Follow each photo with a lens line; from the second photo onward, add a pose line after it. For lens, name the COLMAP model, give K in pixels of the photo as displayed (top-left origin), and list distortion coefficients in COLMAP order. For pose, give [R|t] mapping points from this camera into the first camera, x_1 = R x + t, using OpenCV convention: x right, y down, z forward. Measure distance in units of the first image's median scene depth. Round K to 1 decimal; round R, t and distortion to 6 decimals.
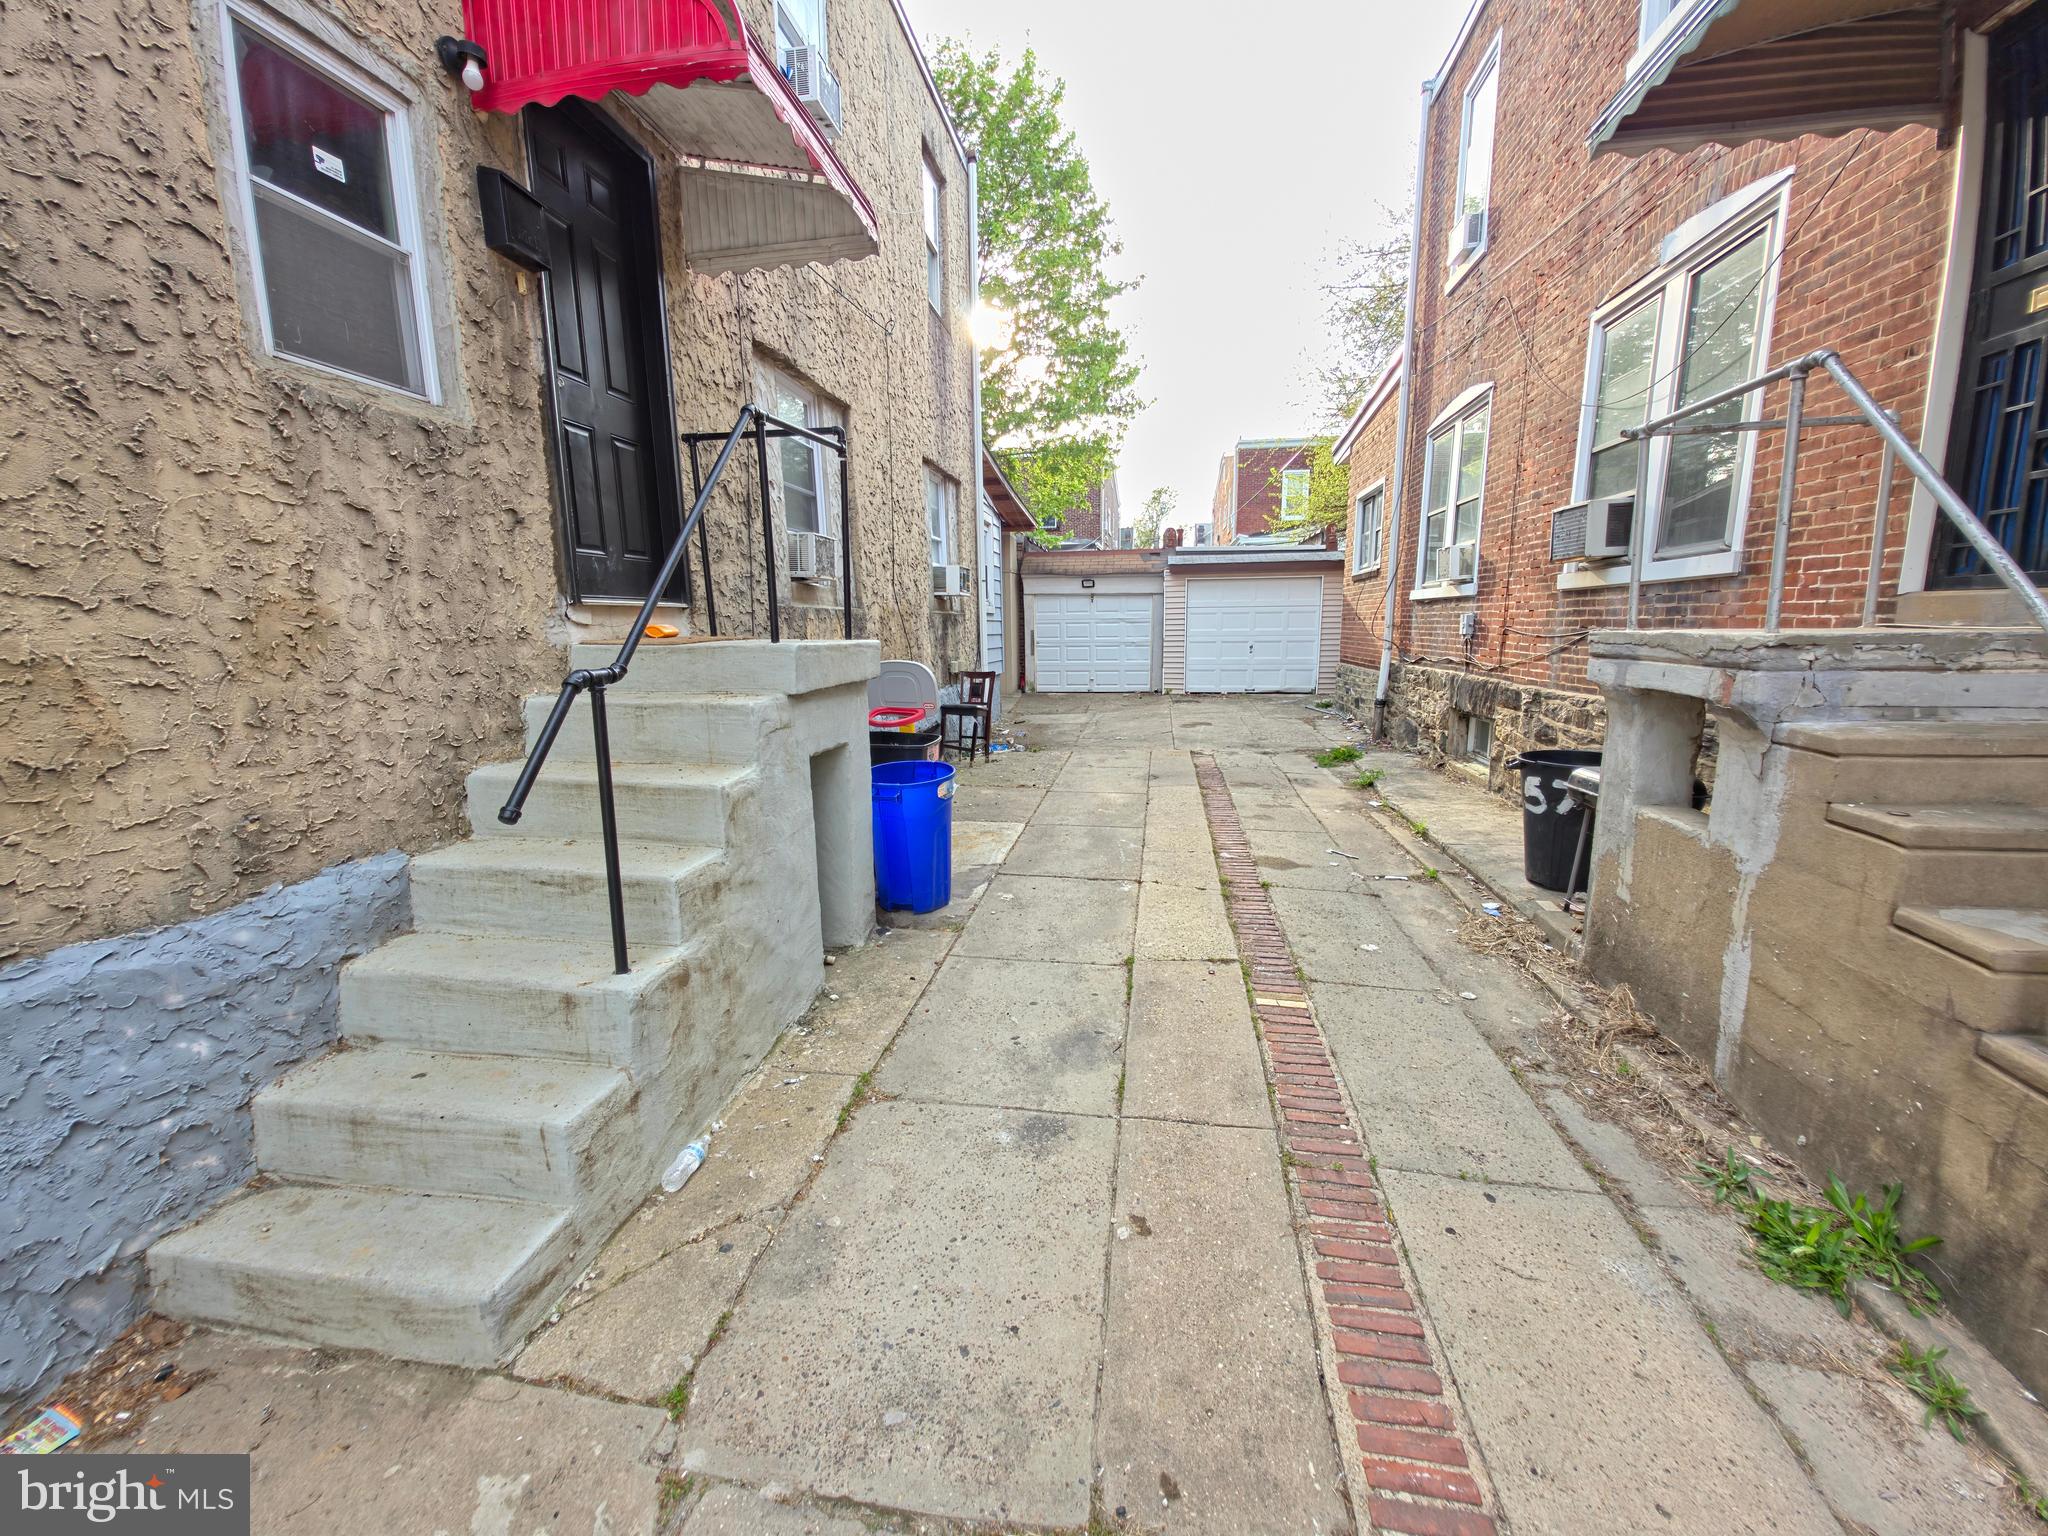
lens RADIAL K [[814.9, 0, 1024.2], [0, 814.9, 761.9], [0, 0, 1]] dist [0.010555, -0.006854]
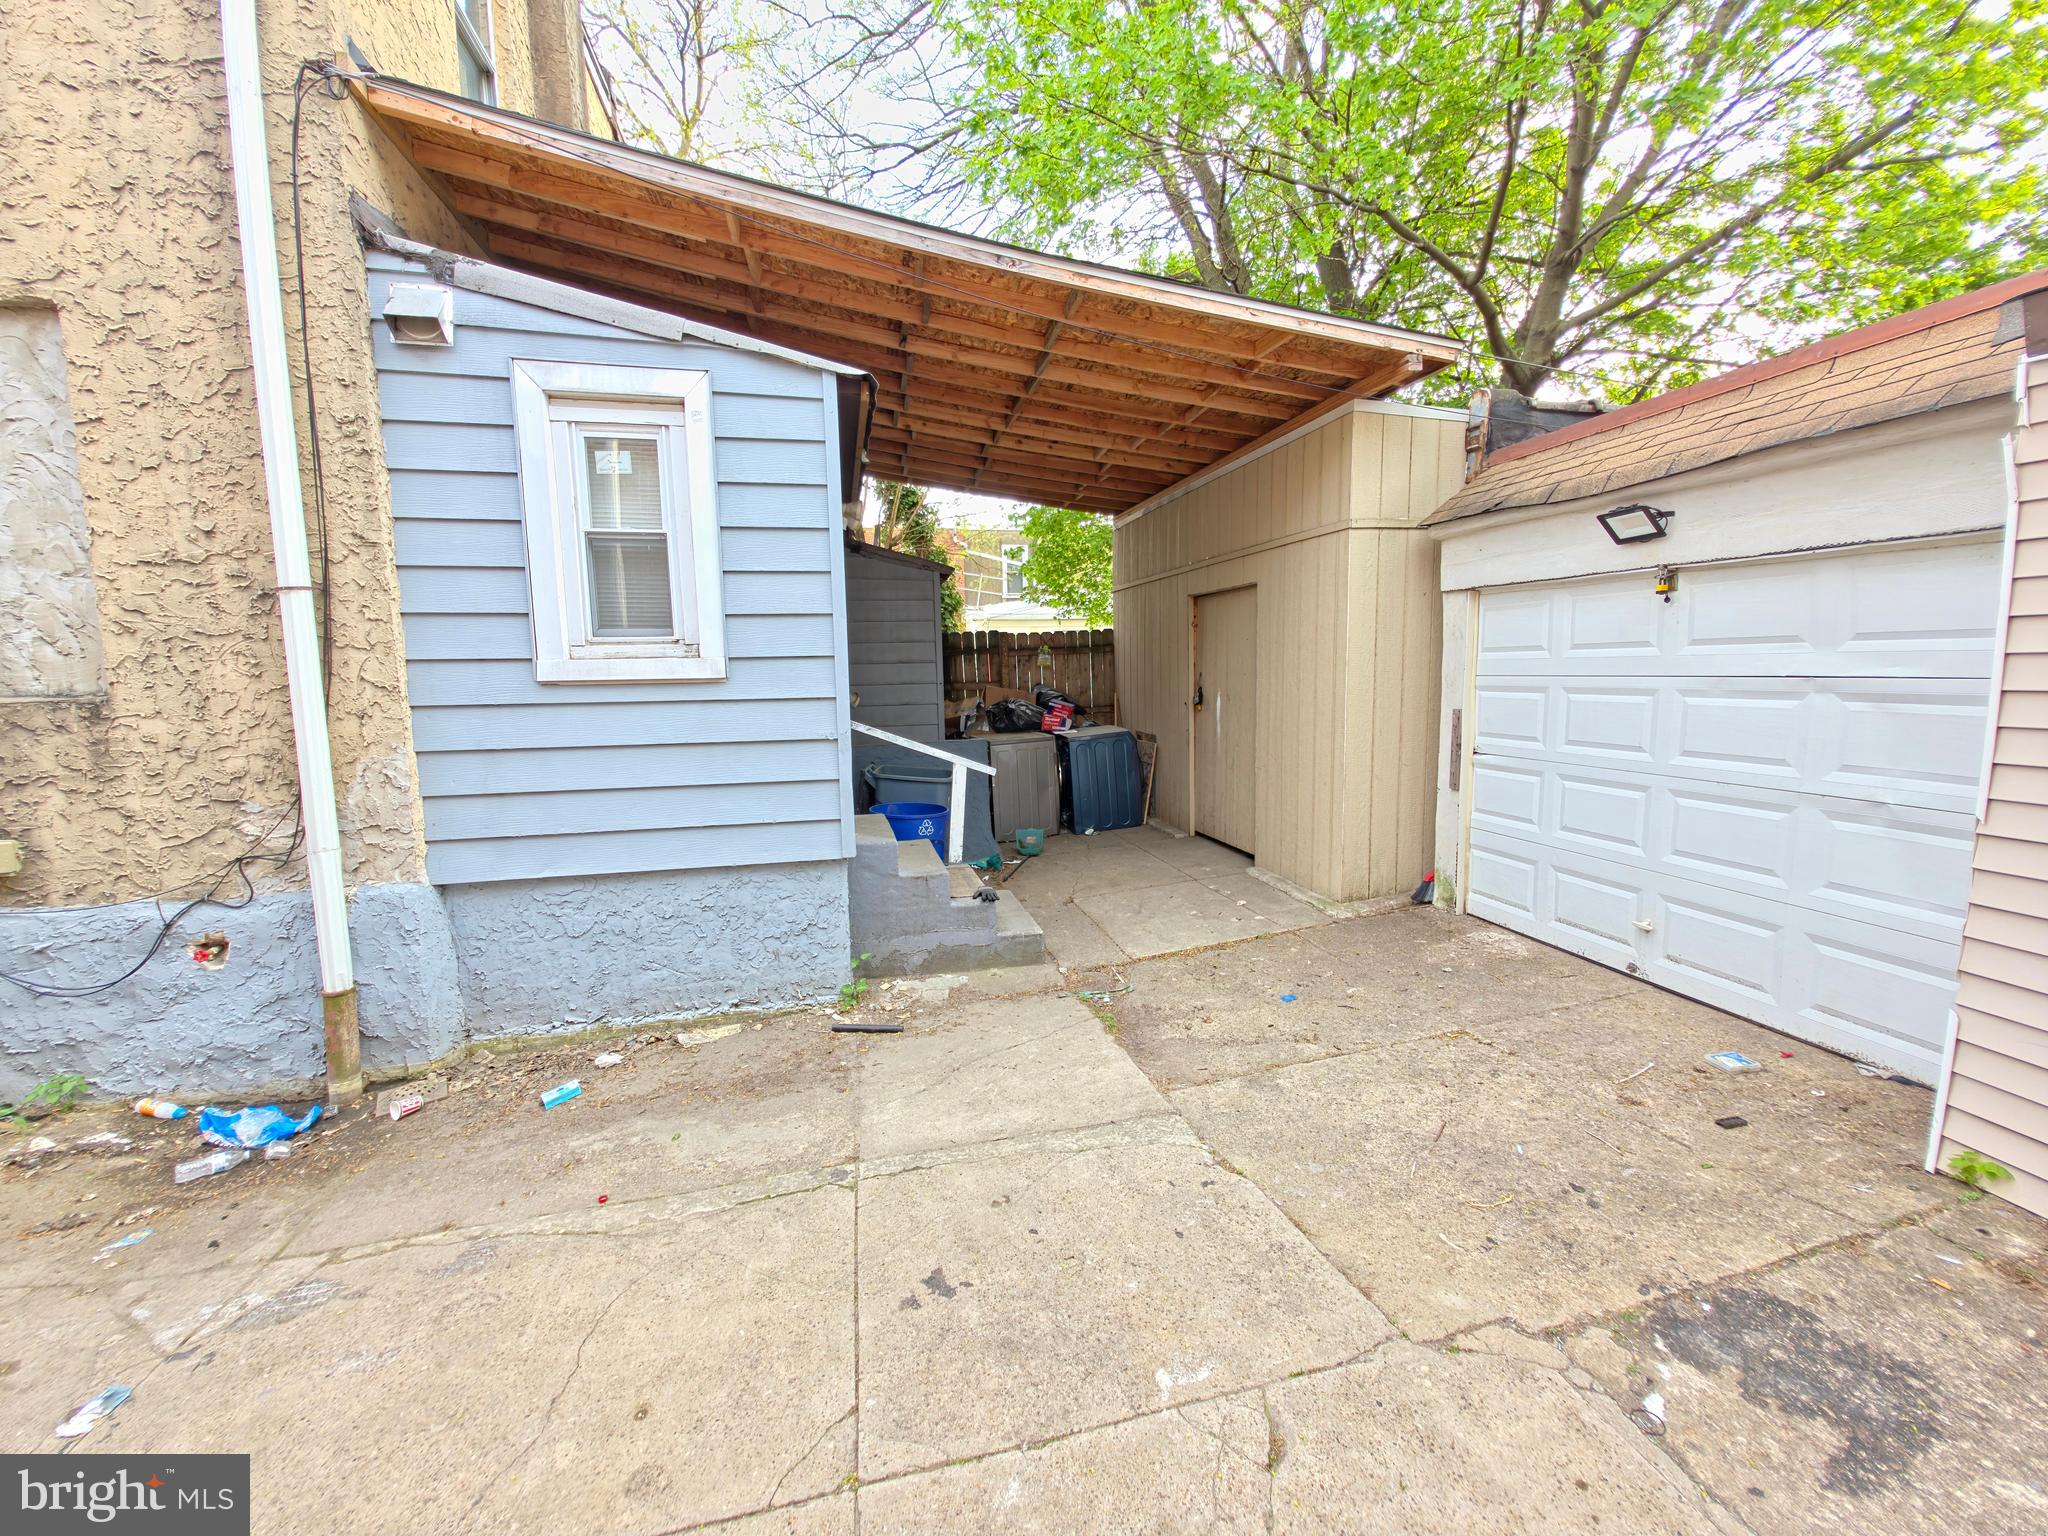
lens RADIAL K [[814.9, 0, 1034.8], [0, 814.9, 760.1], [0, 0, 1]] dist [0.010555, -0.006854]
pose [[0.377832, 0.105160, -0.919883, 0.483927], [-0.137352, 0.988902, 0.056634, -0.289942], [0.915630, 0.104949, 0.388082, 1.548646]]
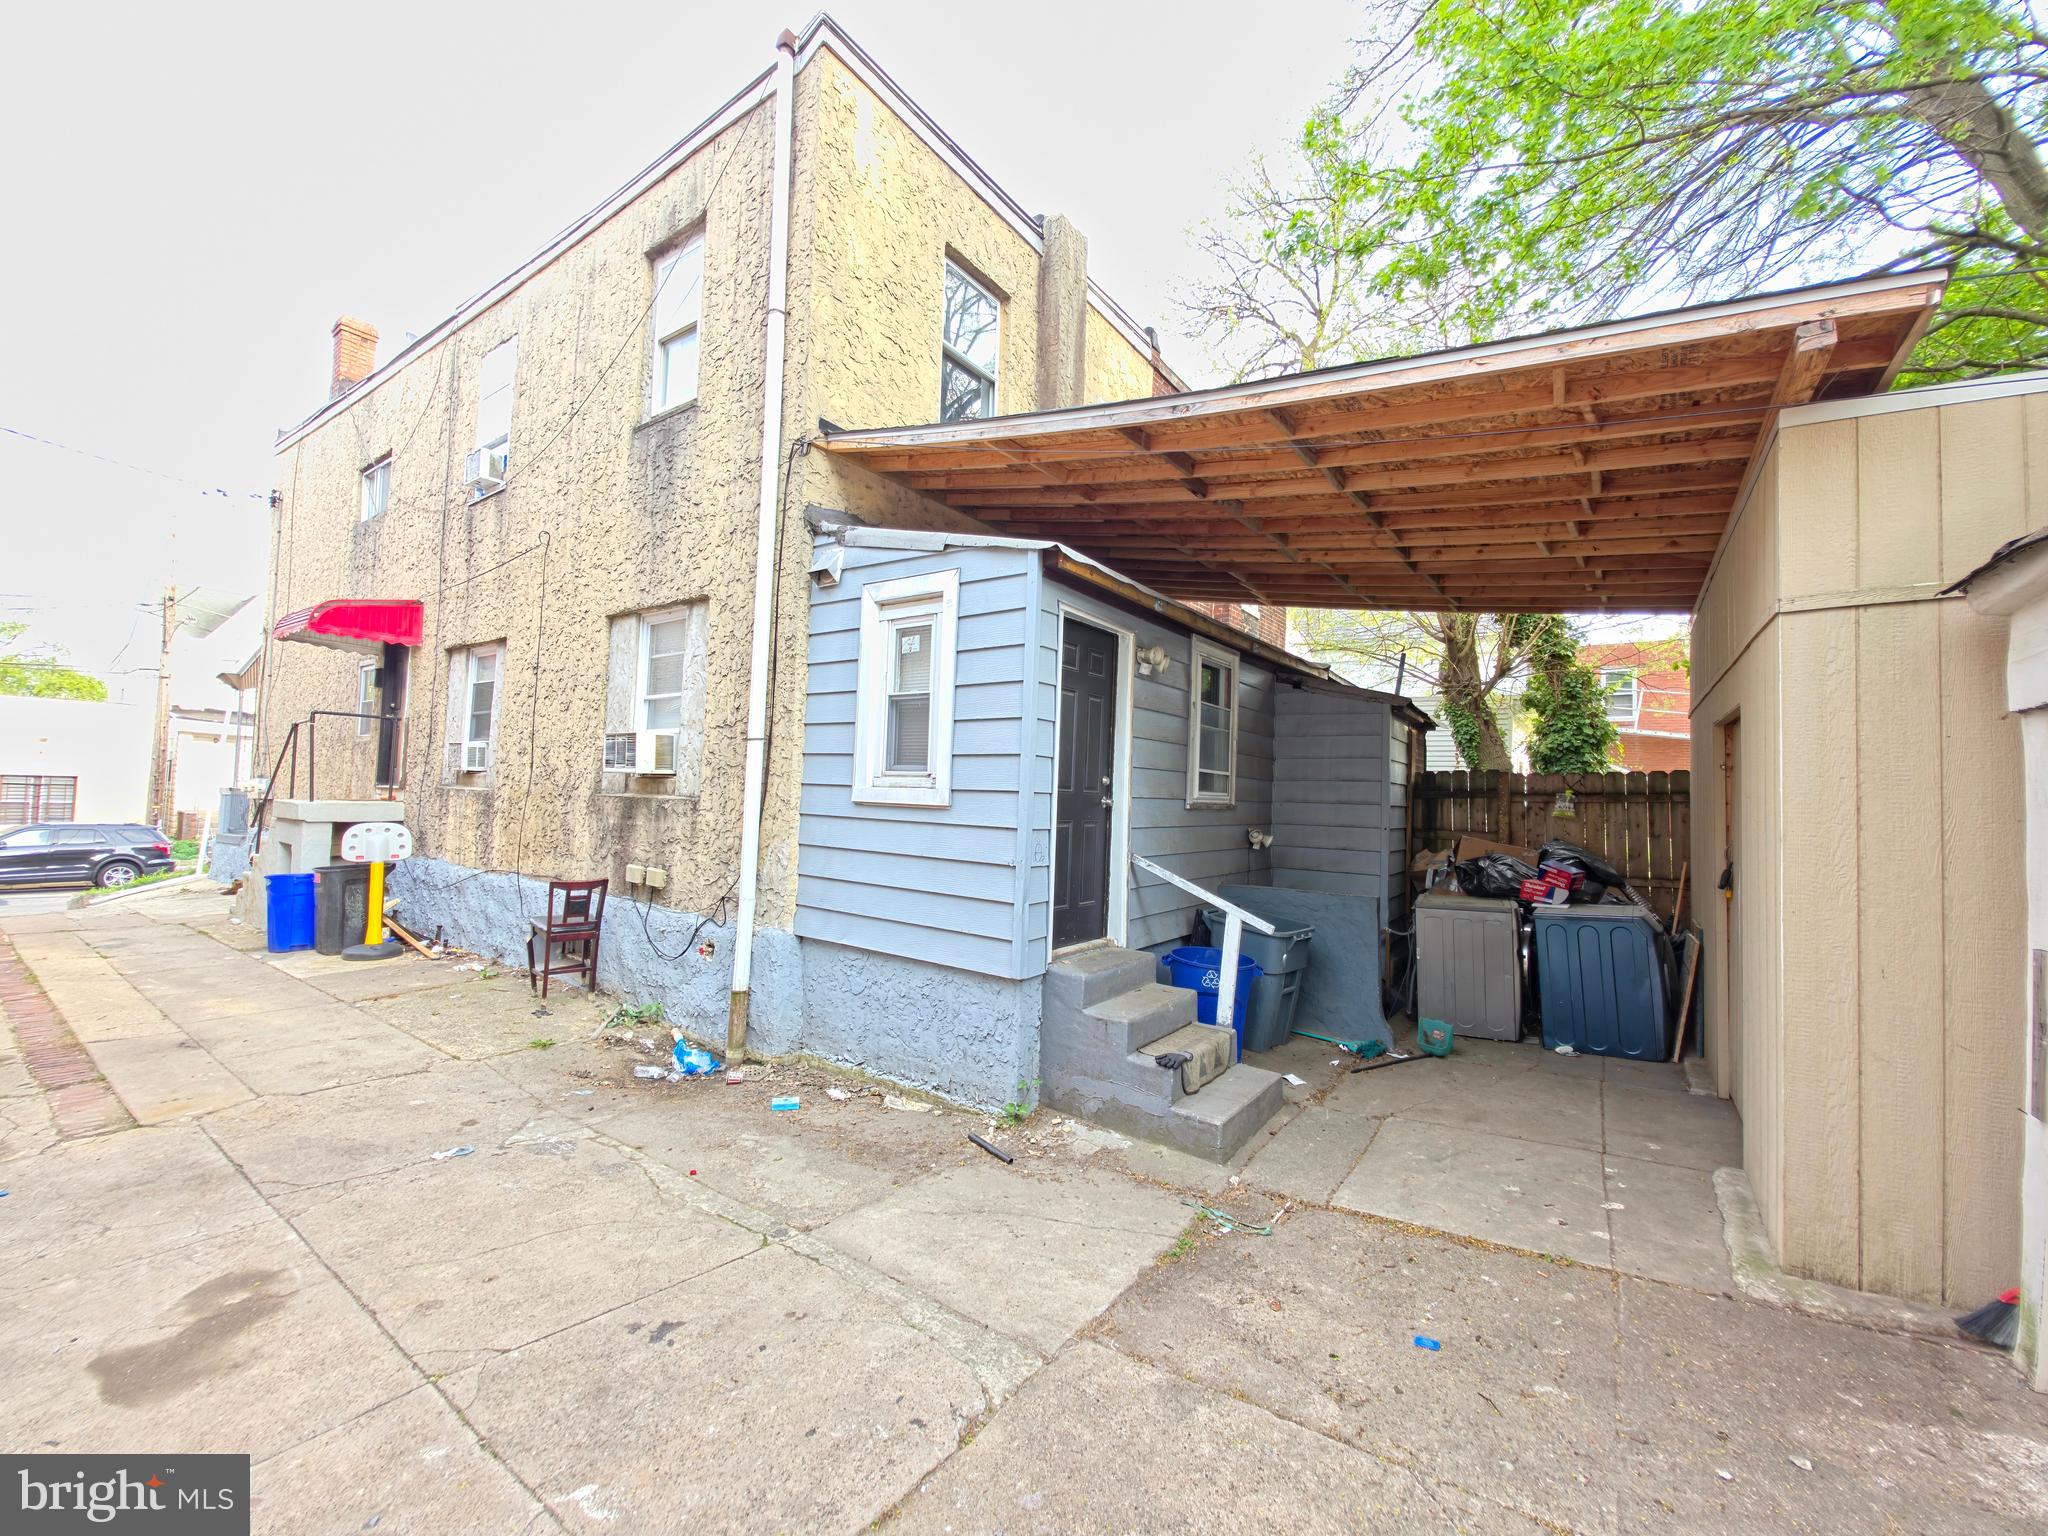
lens RADIAL K [[814.9, 0, 1016.0], [0, 814.9, 762.3], [0, 0, 1]] dist [0.010555, -0.006854]
pose [[-0.448815, -0.042202, -0.892628, 0.469108], [-0.176648, 0.983364, 0.042328, -0.351361], [0.875991, 0.176678, -0.448803, 1.871476]]
